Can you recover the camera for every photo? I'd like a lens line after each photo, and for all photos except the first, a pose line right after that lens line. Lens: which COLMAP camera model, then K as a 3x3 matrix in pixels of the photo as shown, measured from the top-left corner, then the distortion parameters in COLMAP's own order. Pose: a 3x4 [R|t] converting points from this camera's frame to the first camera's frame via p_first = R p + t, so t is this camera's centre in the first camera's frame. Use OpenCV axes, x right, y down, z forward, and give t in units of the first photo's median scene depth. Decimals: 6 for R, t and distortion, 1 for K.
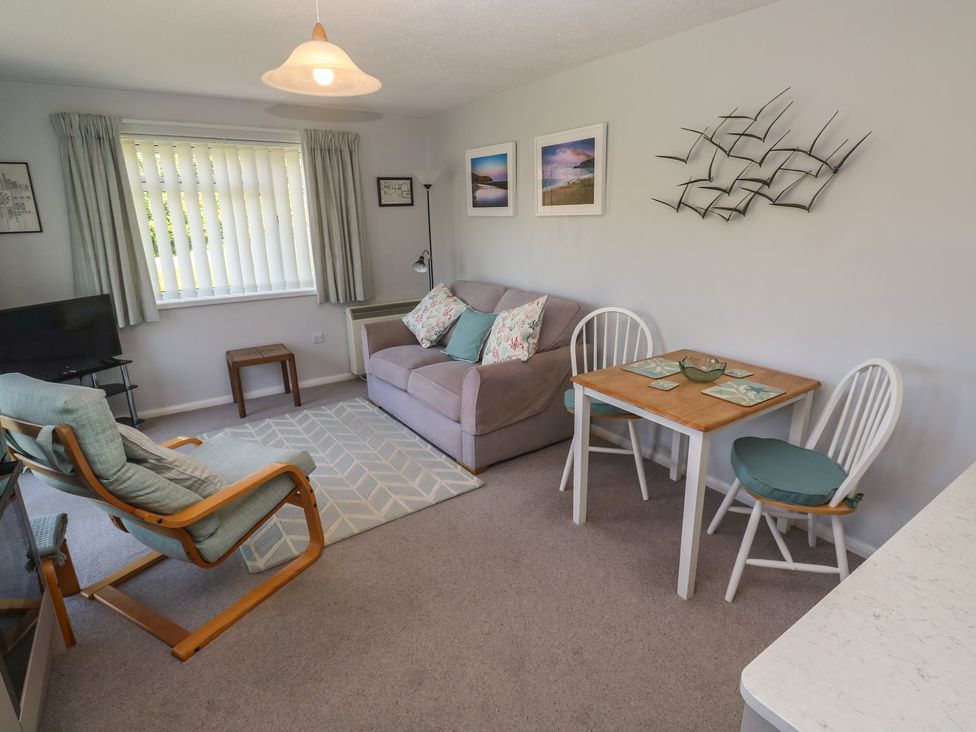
lens RADIAL K [[521.6, 0, 495.4], [0, 521.6, 362.8], [0, 0, 1]] dist [-0.005458, -0.009036]
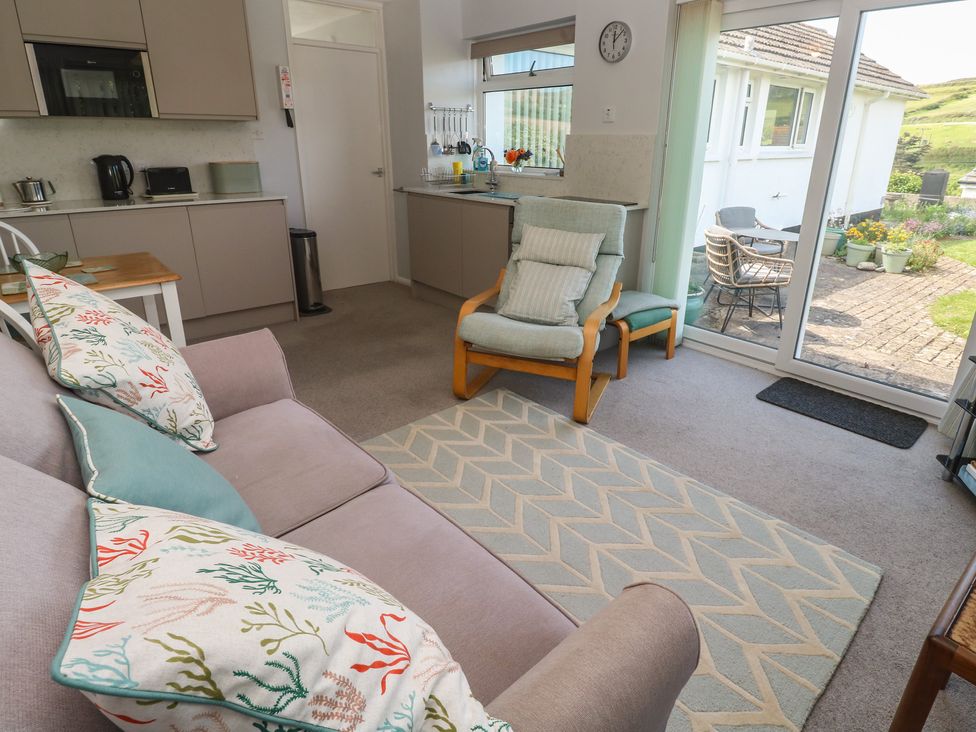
lens RADIAL K [[539.4, 0, 489.2], [0, 539.4, 337.9], [0, 0, 1]] dist [-0.012959, -0.005722]
pose [[-0.993395, 0.041994, -0.106785, -0.216117], [-0.029097, 0.808015, 0.588442, -0.341335], [0.110995, 0.587663, -0.801456, 1.419980]]
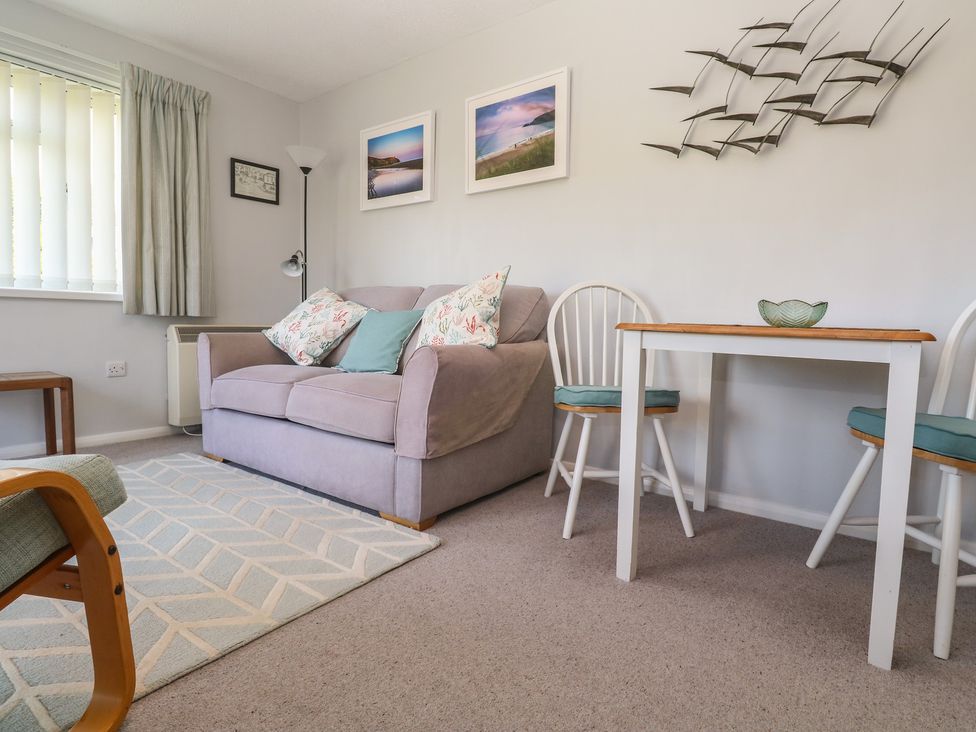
lens RADIAL K [[521.6, 0, 497.7], [0, 521.6, 356.6], [0, 0, 1]] dist [-0.005458, -0.009036]
pose [[0.946272, 0.018071, 0.322868, -0.146481], [0.052231, 0.976786, -0.207751, 0.142878], [-0.319127, 0.213452, 0.923361, 0.362748]]
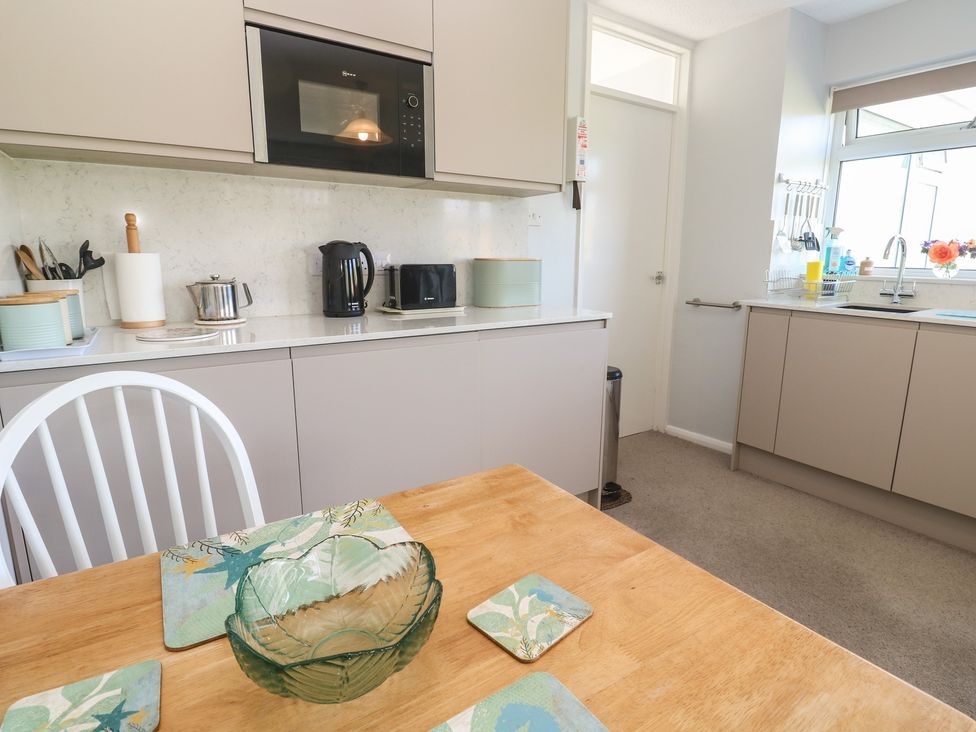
lens RADIAL K [[521.6, 0, 492.6], [0, 521.6, 356.6], [0, 0, 1]] dist [-0.005458, -0.009036]
pose [[-0.999518, 0.002345, 0.030955, 0.236581], [0.016116, 0.891448, 0.452836, -0.129974], [-0.026533, 0.453116, -0.891056, 0.836927]]
